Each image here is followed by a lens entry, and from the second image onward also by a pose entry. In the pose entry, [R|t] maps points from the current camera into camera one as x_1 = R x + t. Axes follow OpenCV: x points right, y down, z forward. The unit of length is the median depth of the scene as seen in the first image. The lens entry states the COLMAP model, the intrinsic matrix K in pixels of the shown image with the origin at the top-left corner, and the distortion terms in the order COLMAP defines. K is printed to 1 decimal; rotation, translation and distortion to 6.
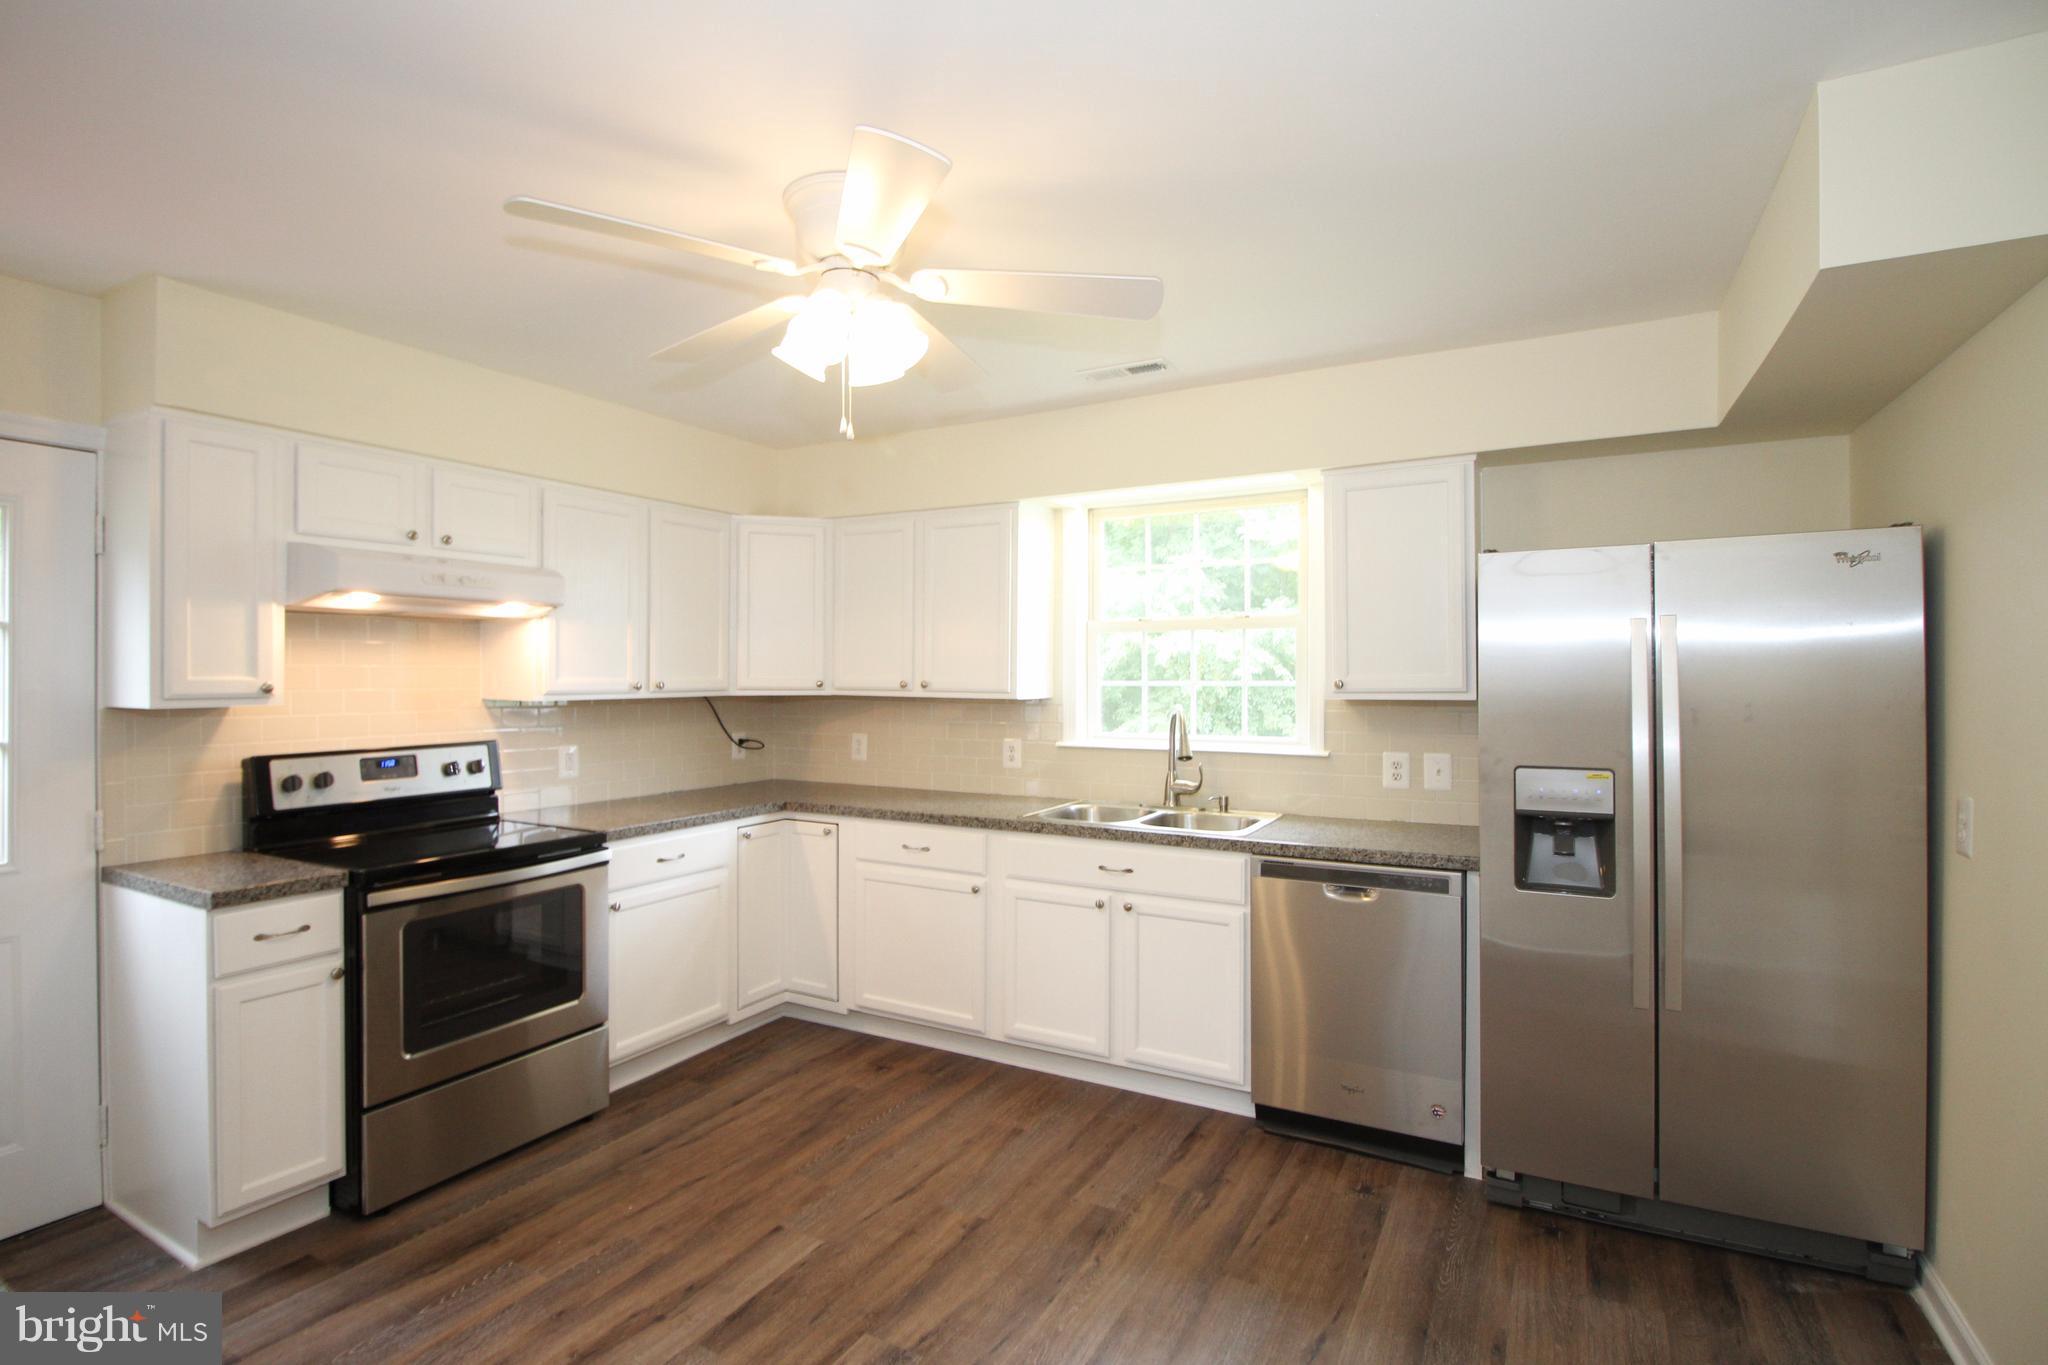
lens RADIAL K [[988.3, 0, 1031.4], [0, 988.3, 671.0], [0, 0, 1]] dist [-0.000044, -0.011492]
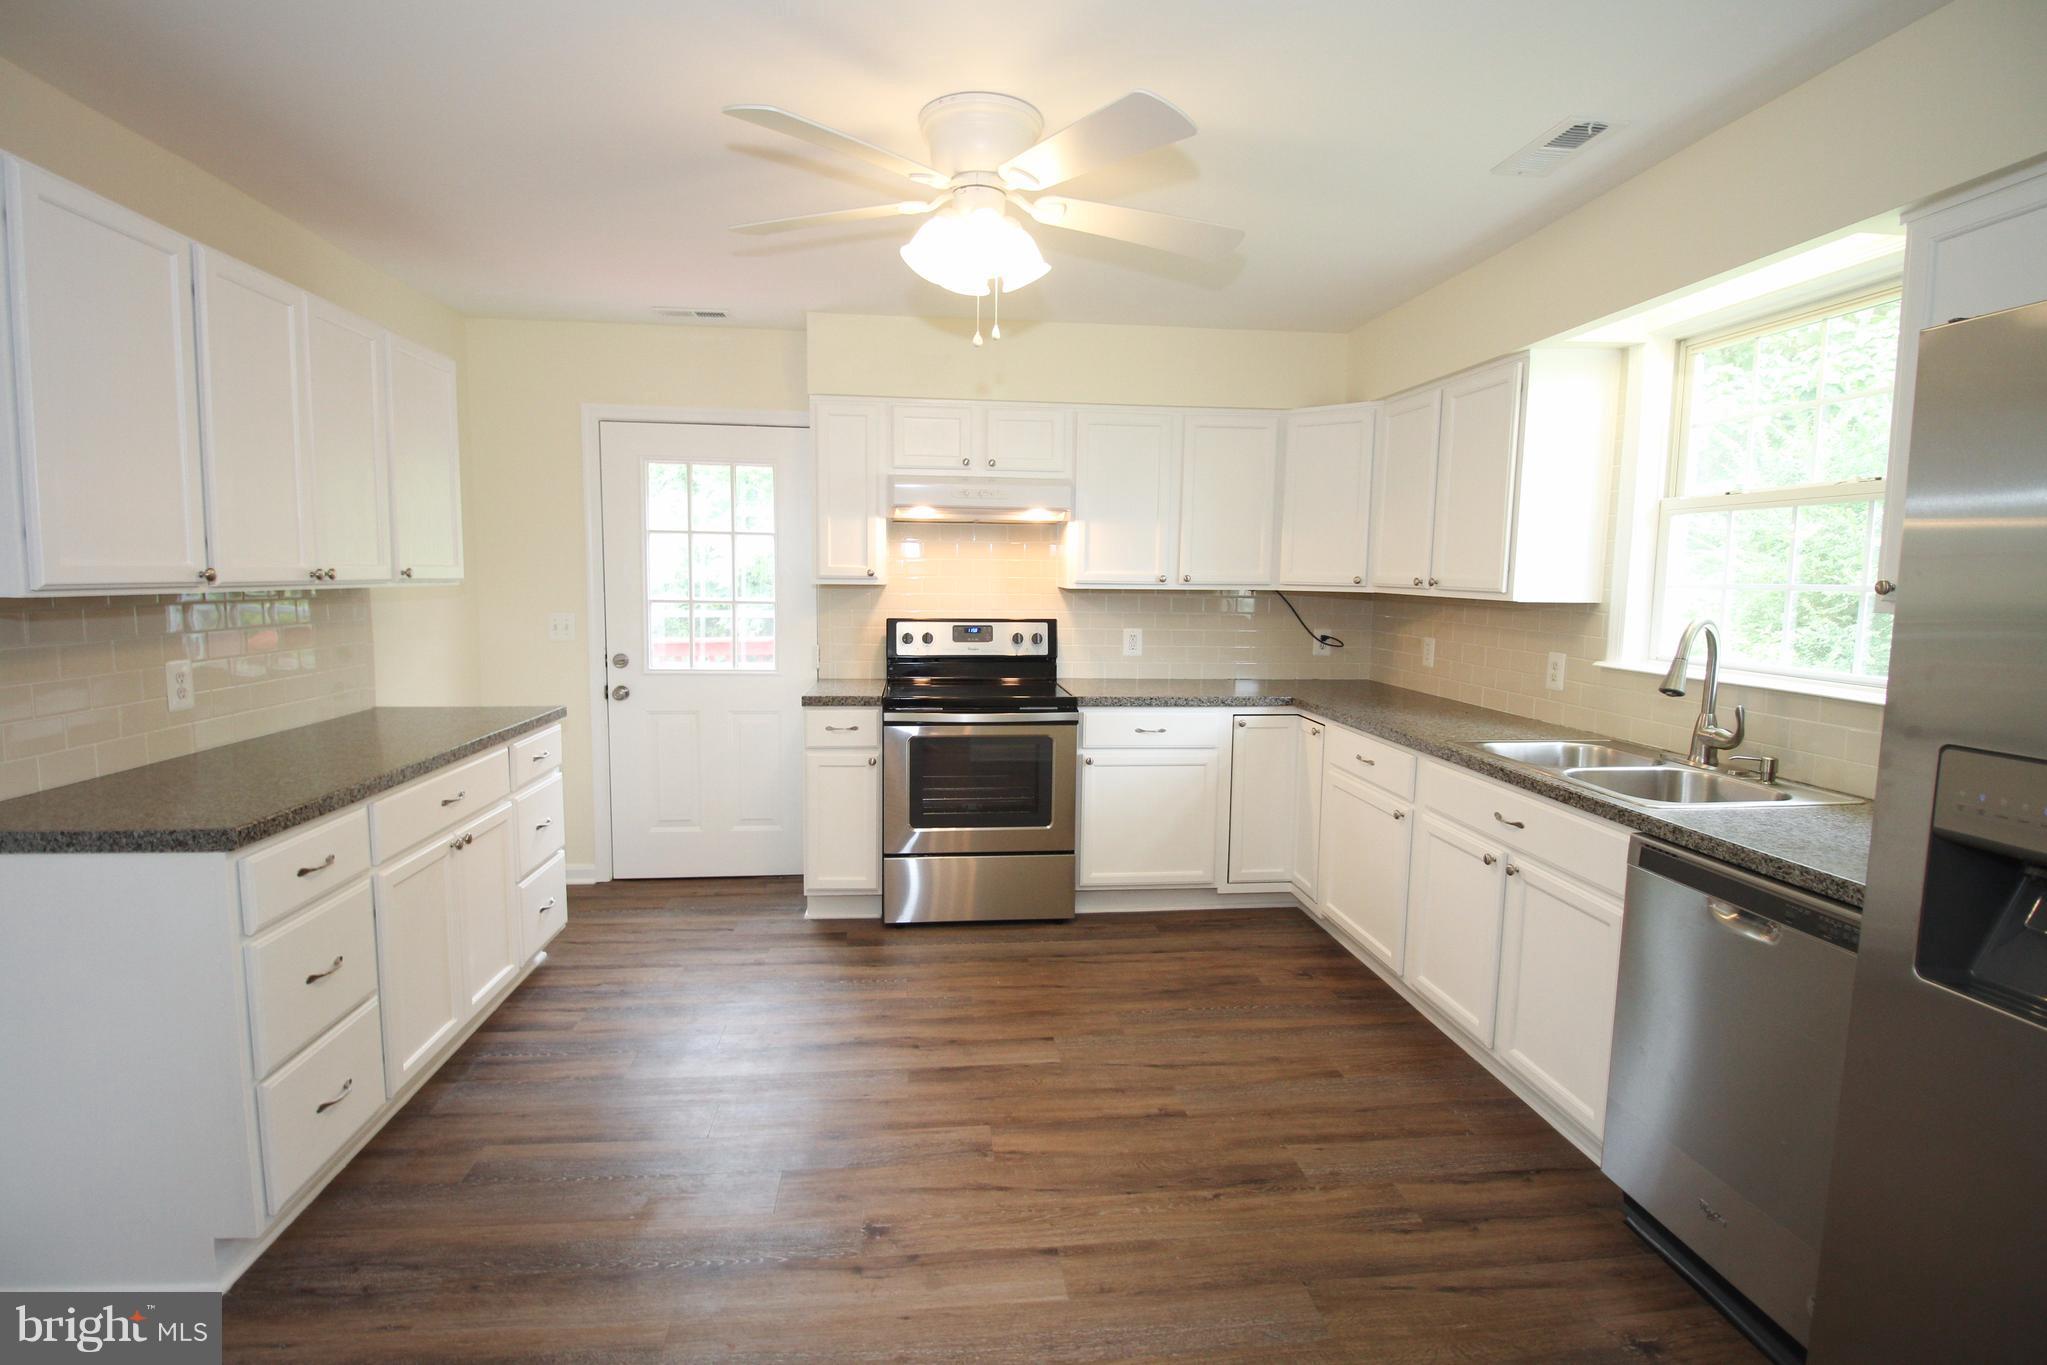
lens RADIAL K [[987.8, 0, 1030.9], [0, 987.8, 671.0], [0, 0, 1]] dist [-0.000044, -0.011492]
pose [[0.572944, 0.088681, -0.814783, 0.515308], [-0.011219, 0.994885, 0.100394, 0.010095], [0.819518, -0.048379, 0.571008, 0.264487]]
